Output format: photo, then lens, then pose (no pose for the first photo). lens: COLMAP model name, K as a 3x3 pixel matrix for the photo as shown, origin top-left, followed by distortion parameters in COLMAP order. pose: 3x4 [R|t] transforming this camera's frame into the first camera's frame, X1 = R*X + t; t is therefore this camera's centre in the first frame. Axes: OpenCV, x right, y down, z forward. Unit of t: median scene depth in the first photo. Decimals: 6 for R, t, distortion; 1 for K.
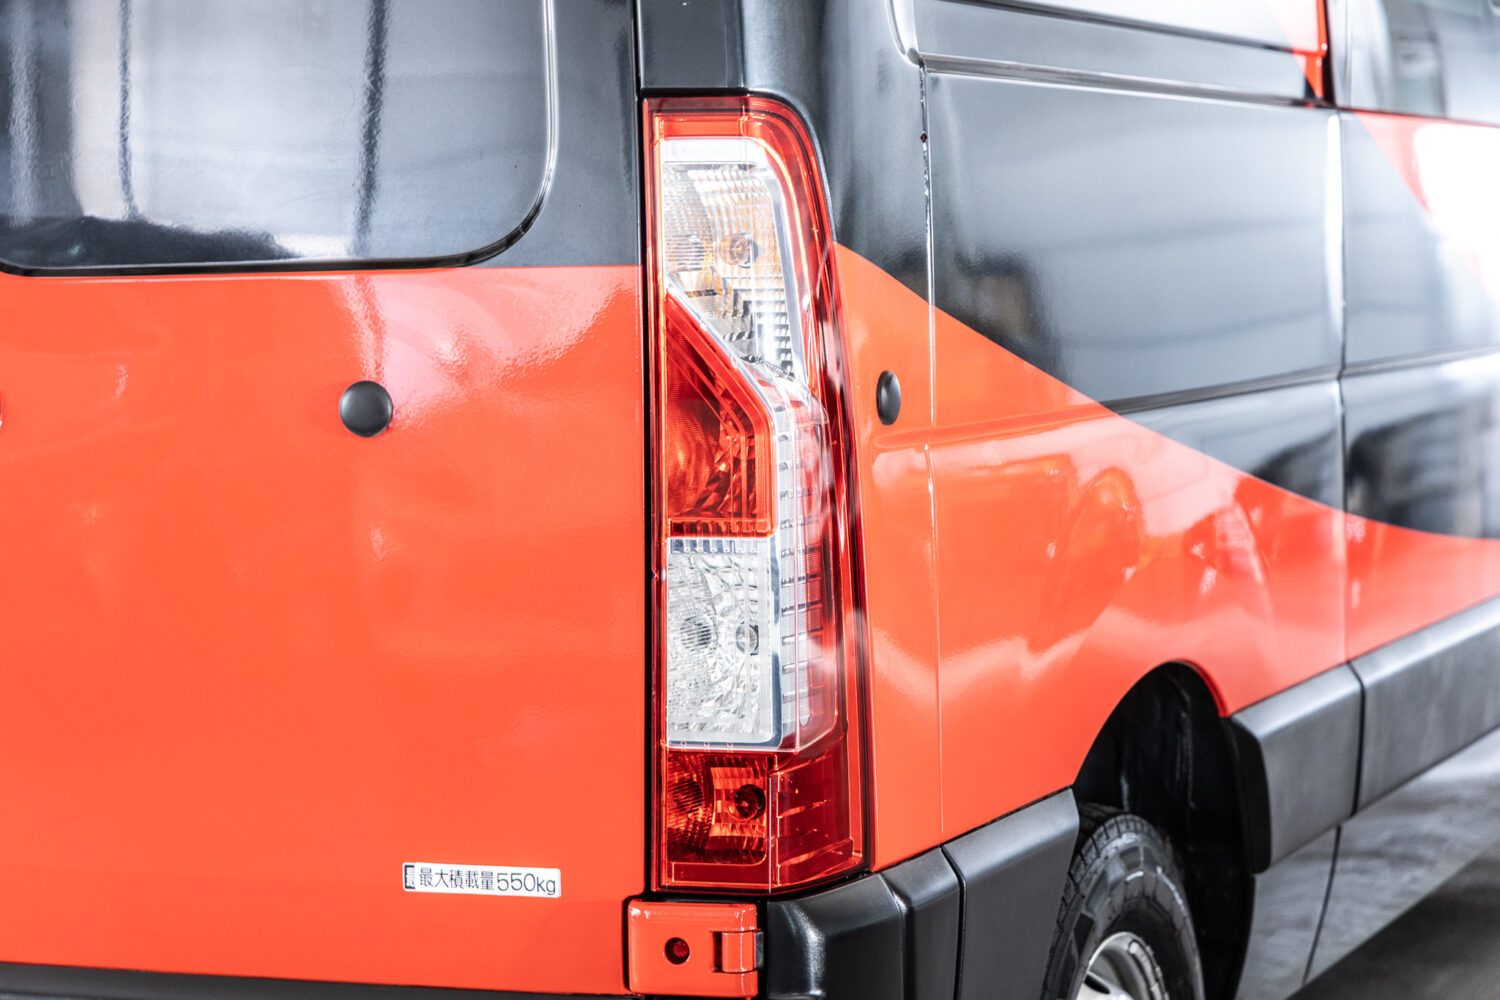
lens RADIAL K [[3376.1, 0, 750.0], [0, 3376.1, 500.0], [0, 0, 1]] dist [0.006620, -0.146501]
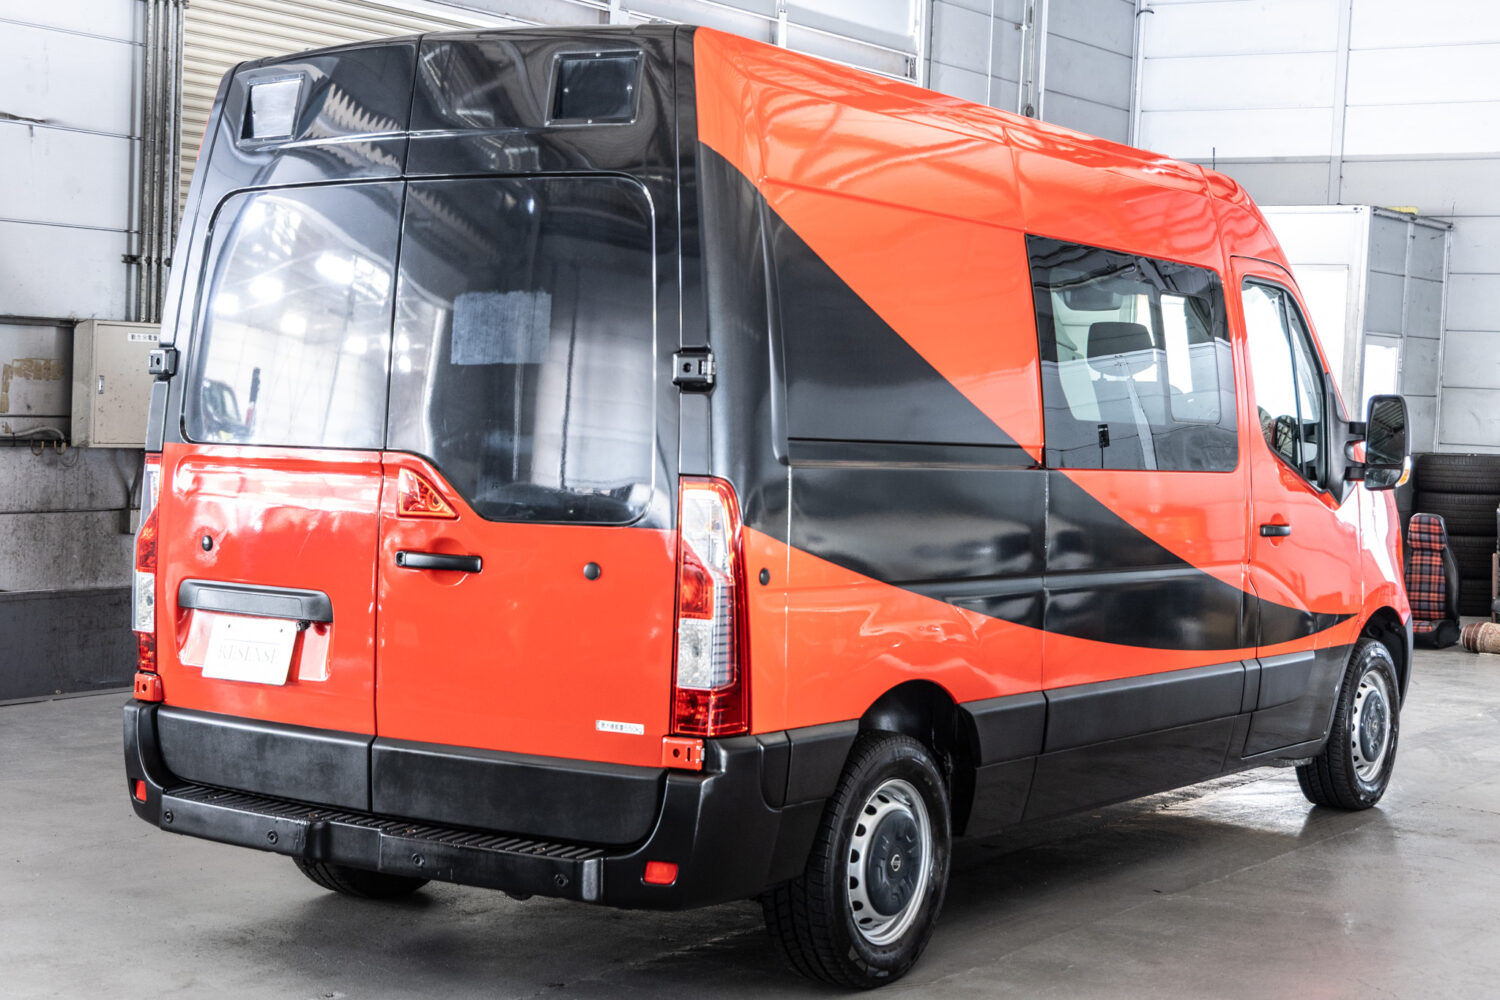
lens RADIAL K [[2577.5, 0, 750.0], [0, 2577.5, 500.0], [0, 0, 1]] dist [0.017221, -0.082702]
pose [[0.985915, 0.060231, -0.156025, 0.391393], [-0.064955, 0.997566, -0.025350, -0.040363], [0.154118, 0.035127, 0.987428, -1.295986]]
